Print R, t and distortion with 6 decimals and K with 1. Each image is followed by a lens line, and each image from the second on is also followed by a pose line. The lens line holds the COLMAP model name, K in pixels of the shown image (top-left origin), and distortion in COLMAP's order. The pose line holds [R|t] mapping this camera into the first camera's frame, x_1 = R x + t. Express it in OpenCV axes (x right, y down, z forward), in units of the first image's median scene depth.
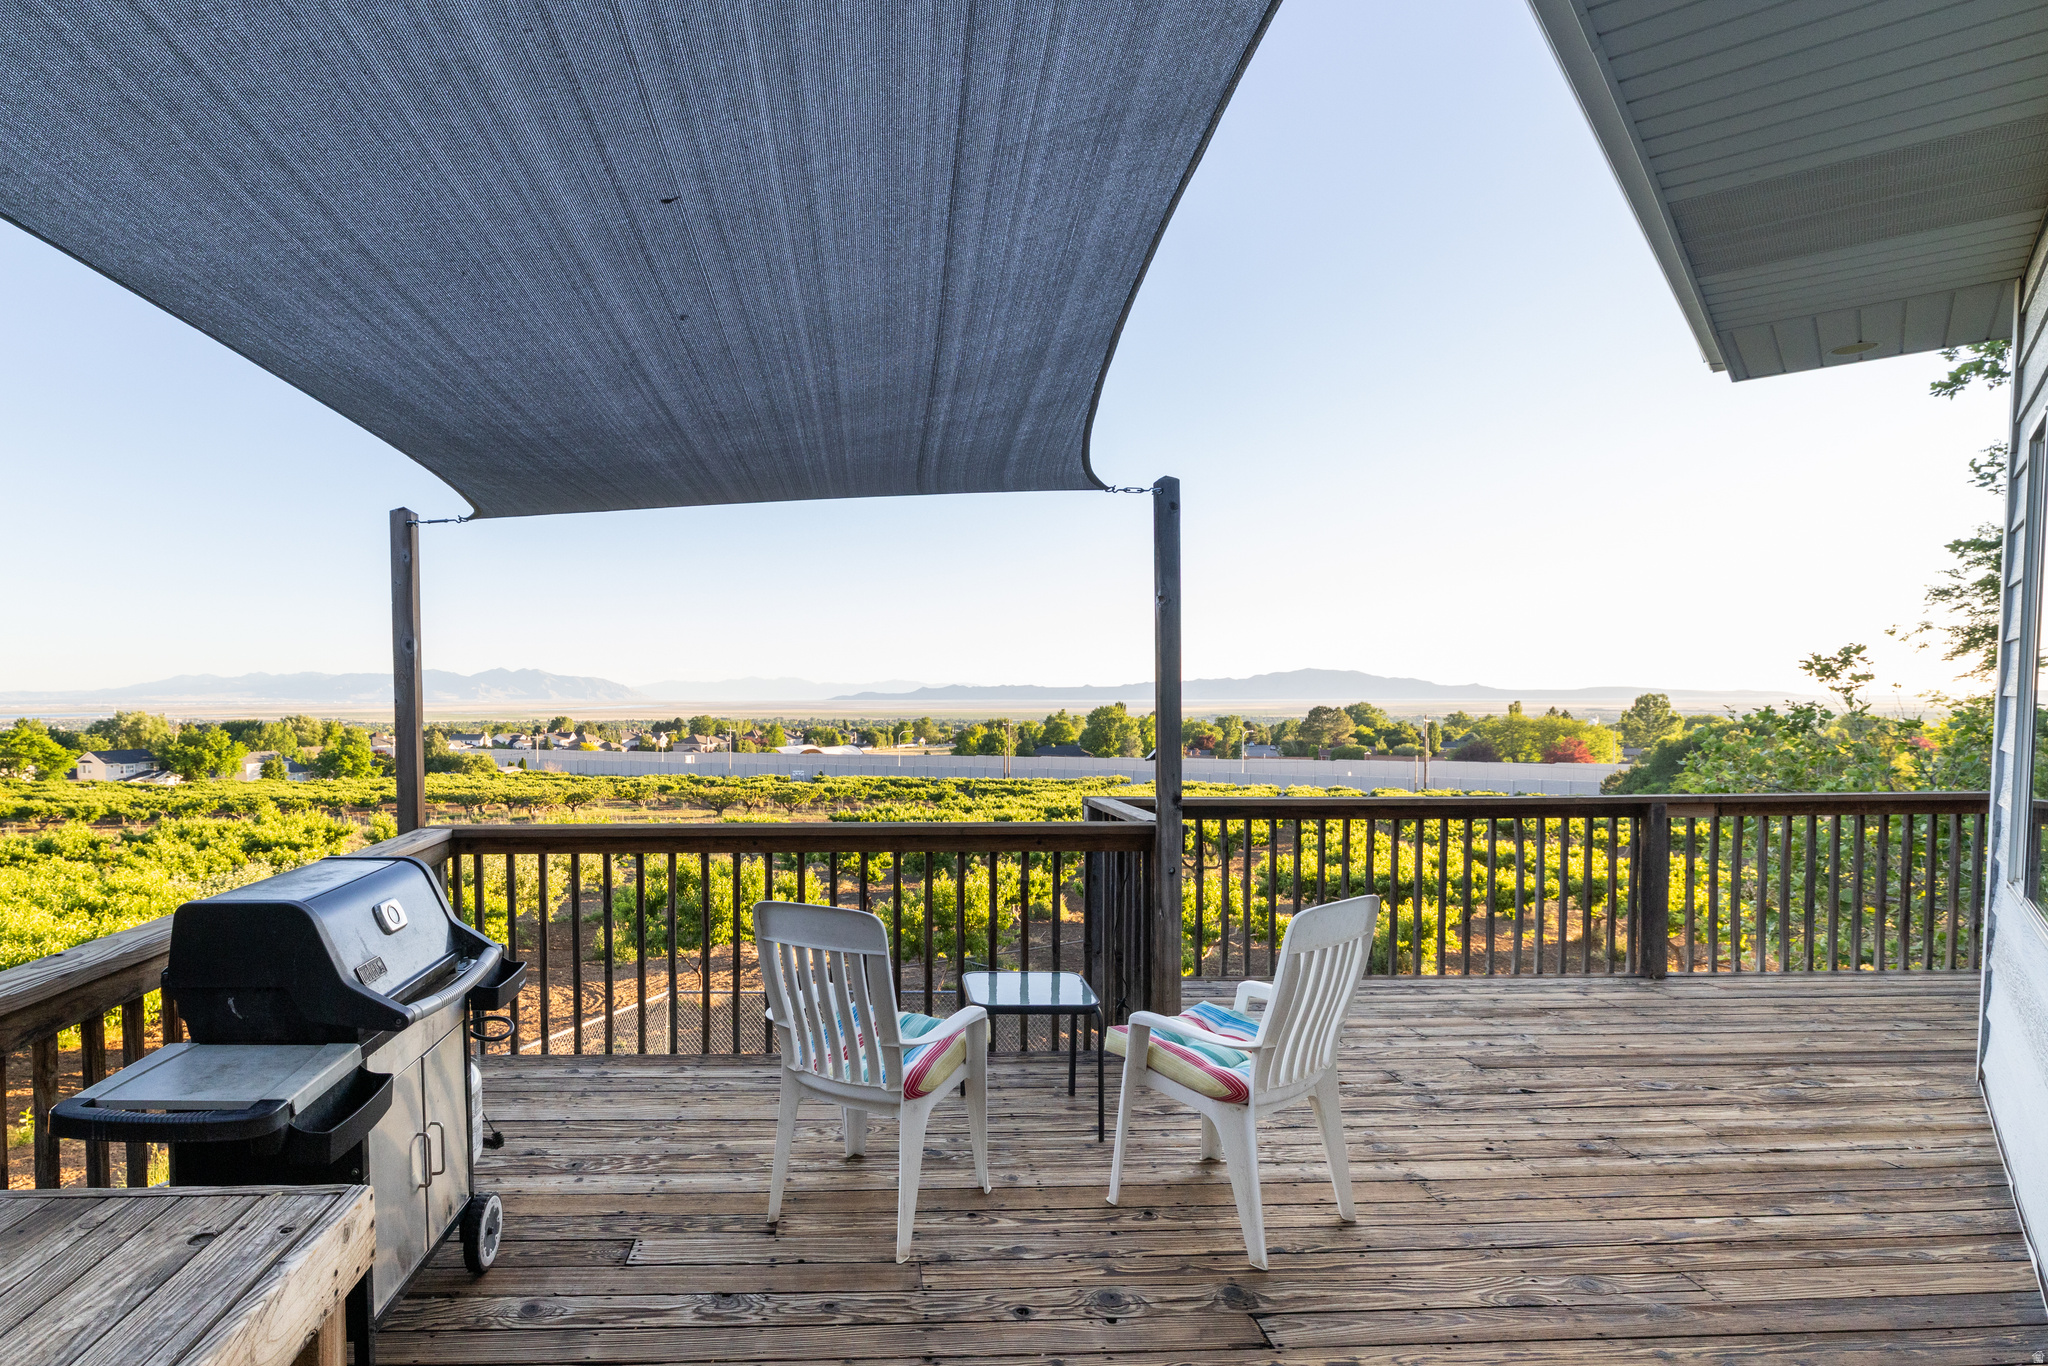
lens RADIAL K [[1458.8, 0, 1024.0], [0, 1458.8, 683.0], [0, 0, 1]] dist [-0.002423, -0.001830]
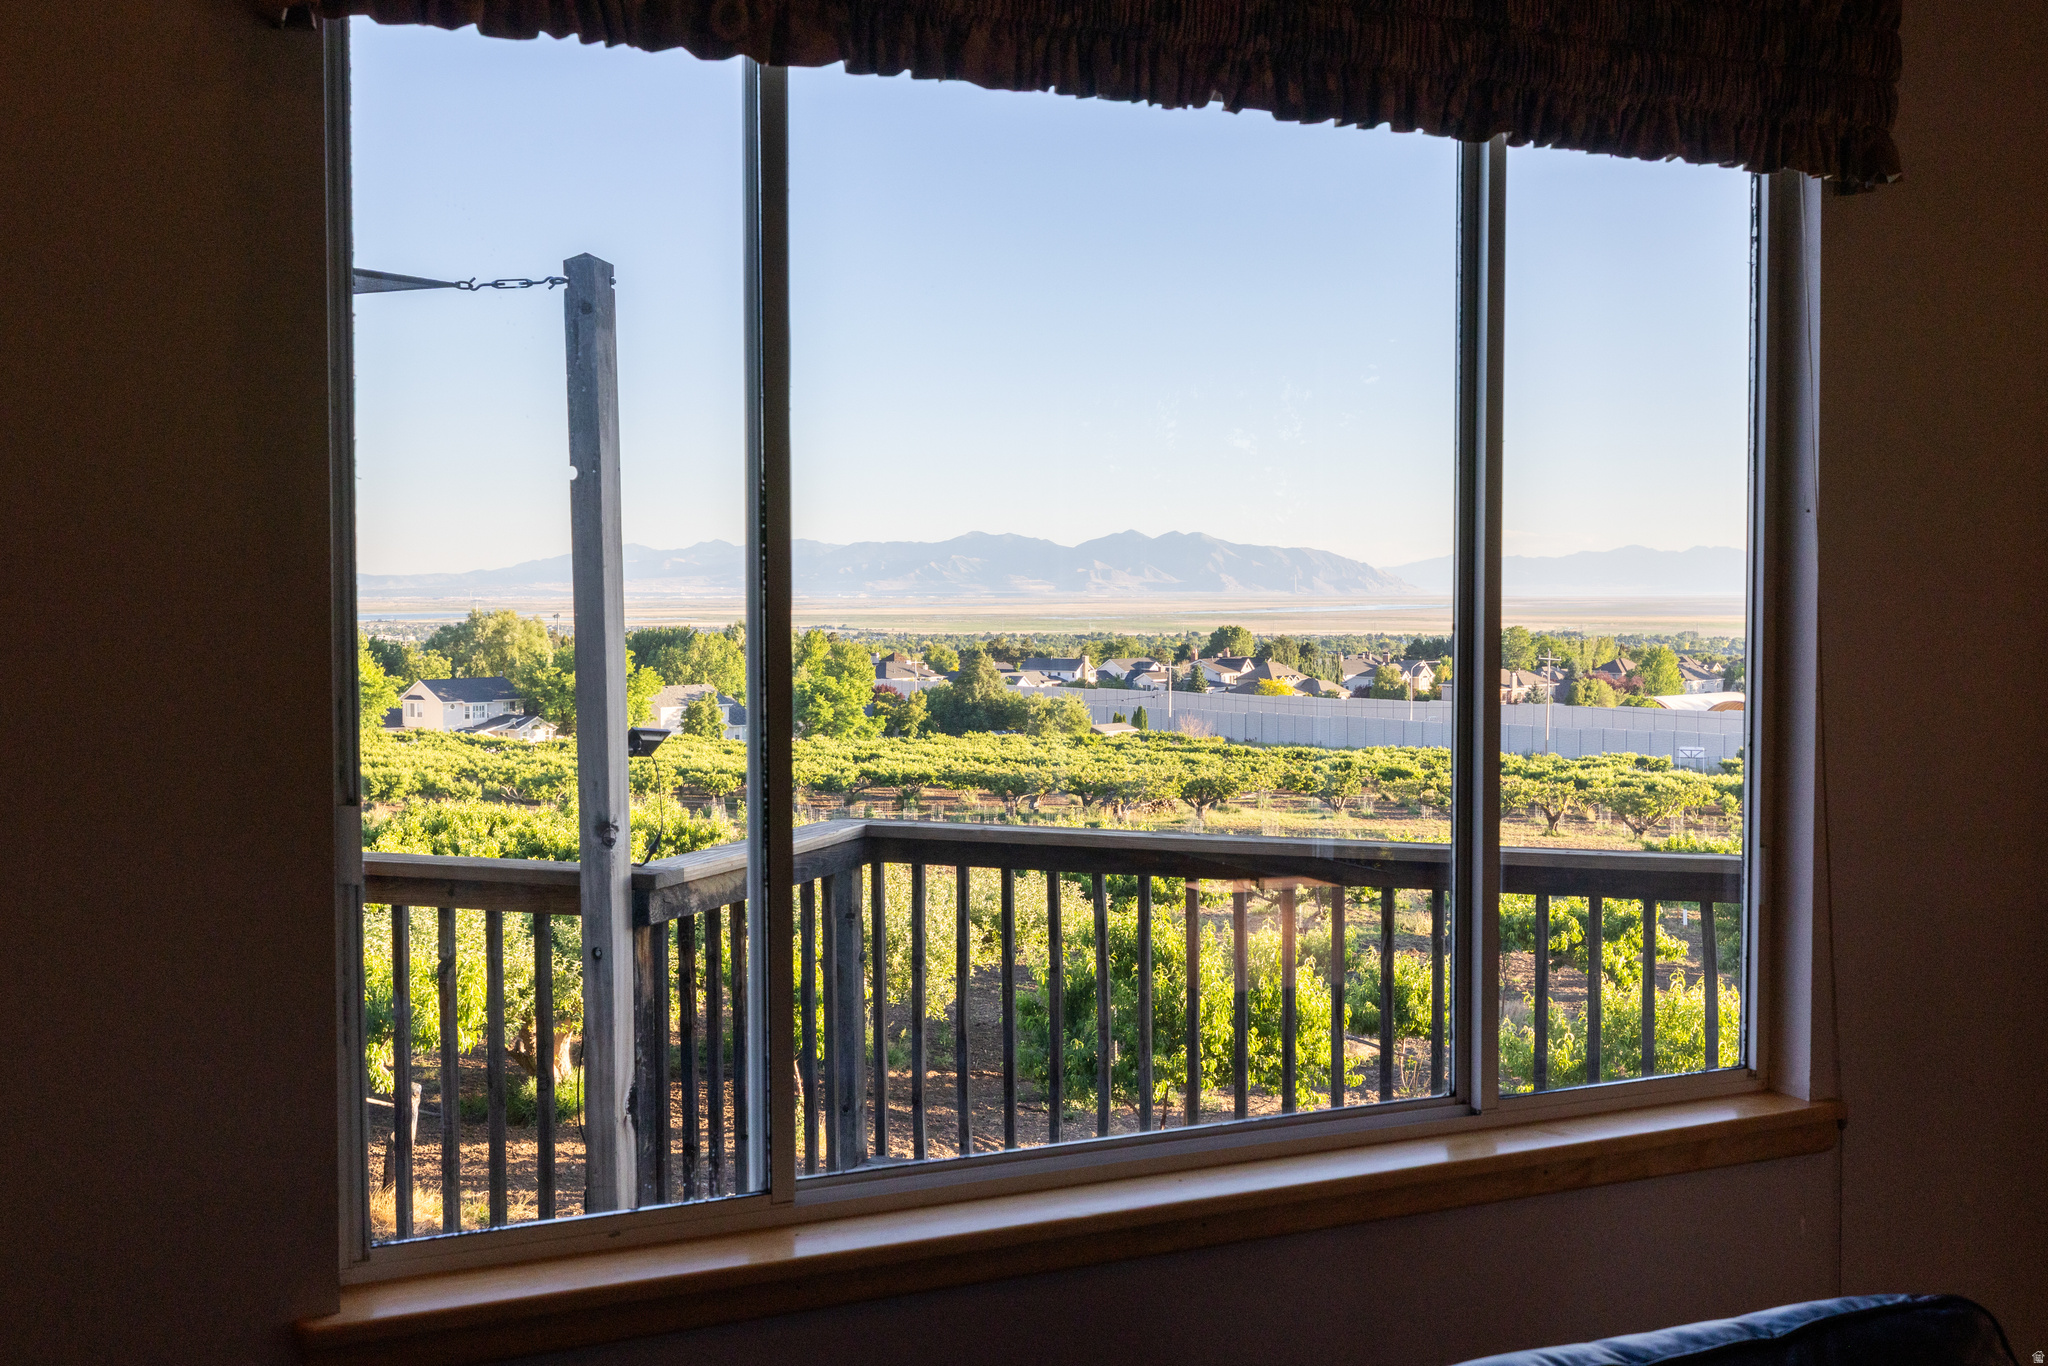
lens RADIAL K [[3138.1, 0, 1024.0], [0, 3138.1, 683.0], [0, 0, 1]] dist [0.033106, 0.015588]
pose [[0.892235, 0.018772, -0.451182, 0.121077], [0.000564, 0.999089, 0.042683, -0.004342], [0.451572, -0.038338, 0.891411, -0.002610]]
